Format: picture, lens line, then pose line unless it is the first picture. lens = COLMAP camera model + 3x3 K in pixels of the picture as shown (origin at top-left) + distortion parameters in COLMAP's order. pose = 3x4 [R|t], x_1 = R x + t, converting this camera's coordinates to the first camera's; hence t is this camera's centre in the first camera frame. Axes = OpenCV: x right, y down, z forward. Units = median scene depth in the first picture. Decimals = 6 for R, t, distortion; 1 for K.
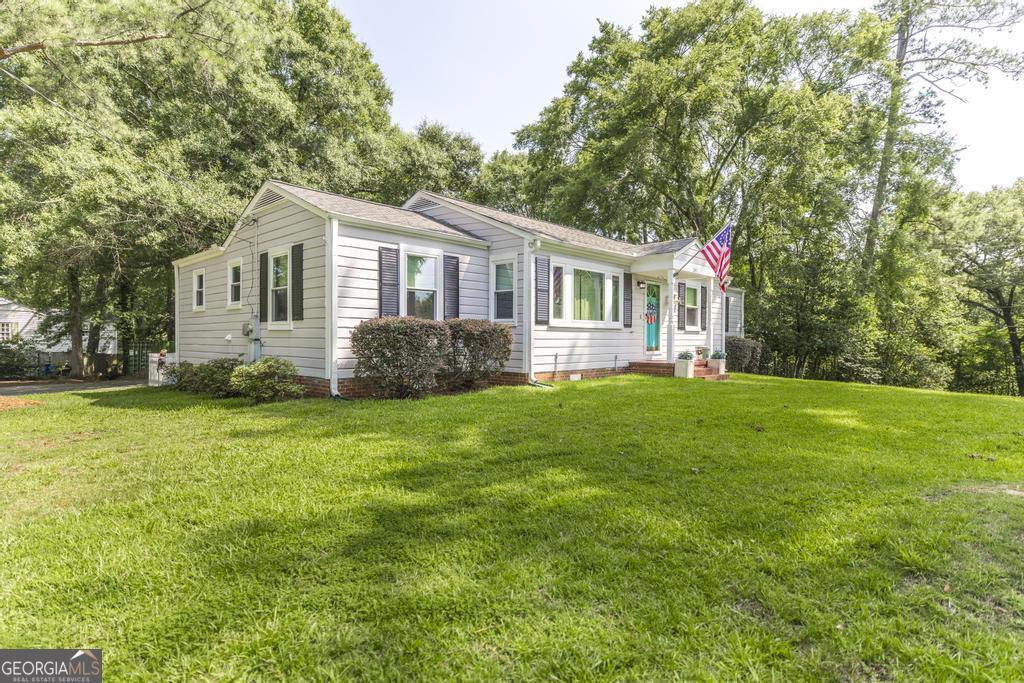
lens RADIAL K [[535.6, 0, 515.0], [0, 535.6, 343.5], [0, 0, 1]] dist [0.003465, 0.000045]
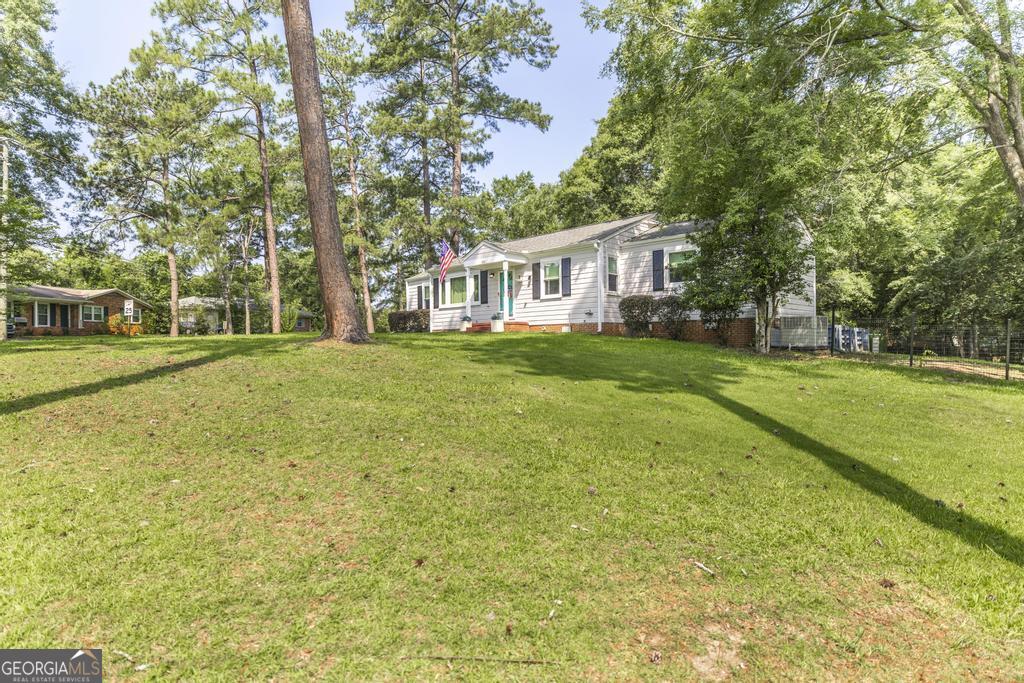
lens RADIAL K [[558.7, 0, 512.0], [0, 558.7, 345.3], [0, 0, 1]] dist [0.002235, 0.000030]
pose [[-0.034799, -0.007918, -0.999363, 2.207441], [-0.001241, 0.999968, -0.007879, 0.127963], [0.999394, 0.000966, -0.034808, 1.316692]]
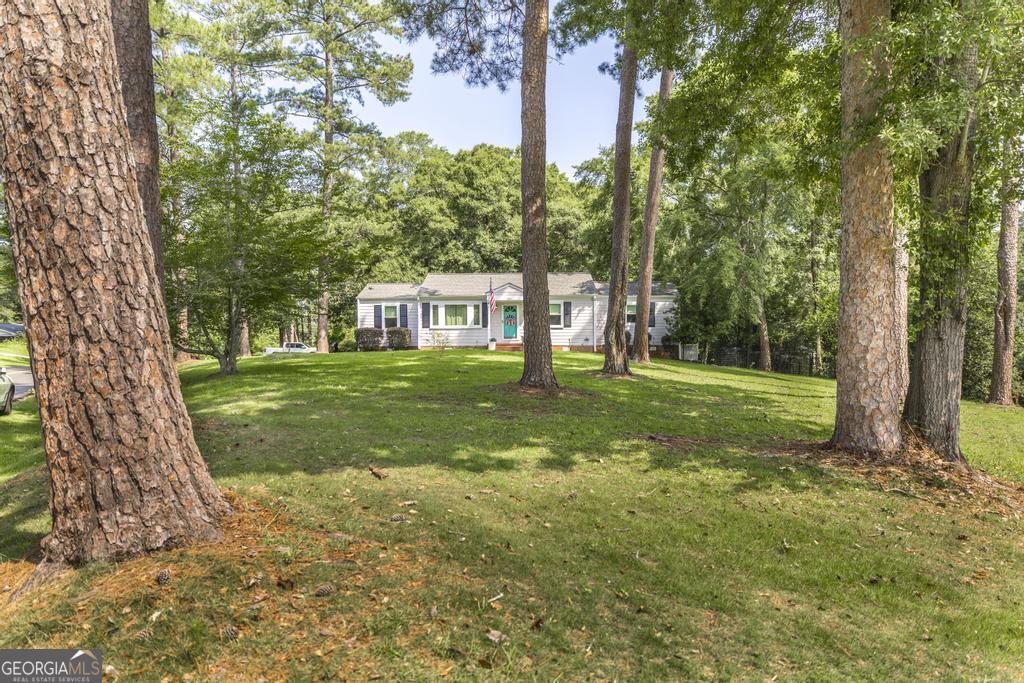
lens RADIAL K [[625.5, 0, 507.7], [0, 625.5, 343.0], [0, 0, 1]] dist [-0.002126, -0.000032]
pose [[0.655422, -0.012460, -0.755161, 2.490186], [-0.000134, 0.999862, -0.016614, 0.084821], [0.755263, 0.010990, 0.655329, -0.669819]]
